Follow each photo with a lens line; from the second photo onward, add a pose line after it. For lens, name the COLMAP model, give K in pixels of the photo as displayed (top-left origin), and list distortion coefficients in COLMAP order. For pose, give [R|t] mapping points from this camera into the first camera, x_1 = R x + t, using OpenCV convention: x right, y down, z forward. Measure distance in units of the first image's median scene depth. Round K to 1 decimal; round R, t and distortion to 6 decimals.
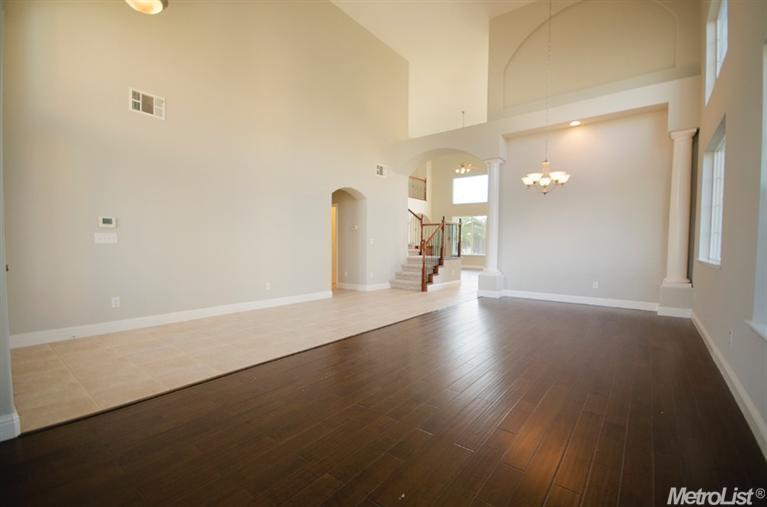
lens RADIAL K [[341.4, 0, 384.3], [0, 341.4, 255.0], [0, 0, 1]] dist [-0.000323, -0.000406]
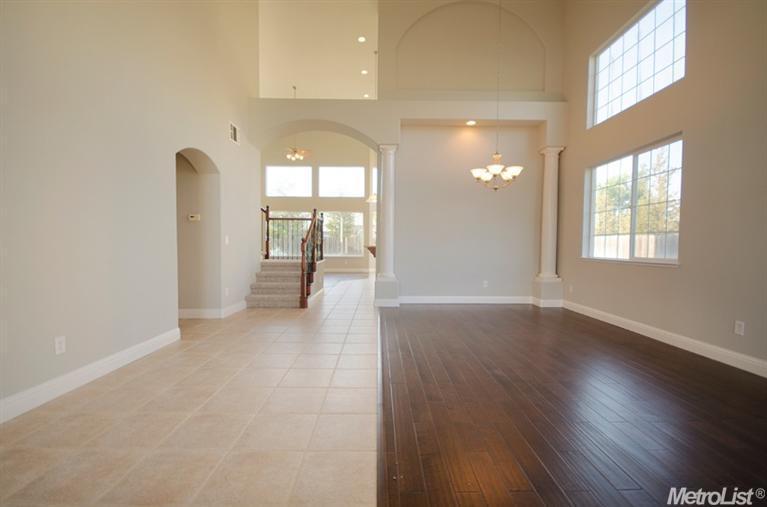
lens RADIAL K [[341.4, 0, 384.3], [0, 341.4, 255.0], [0, 0, 1]] dist [-0.000323, -0.000406]
pose [[0.772662, -0.022459, 0.634420, -0.223378], [0.019876, 0.999740, 0.011185, -0.013781], [-0.634506, 0.003967, 0.772907, 0.320330]]
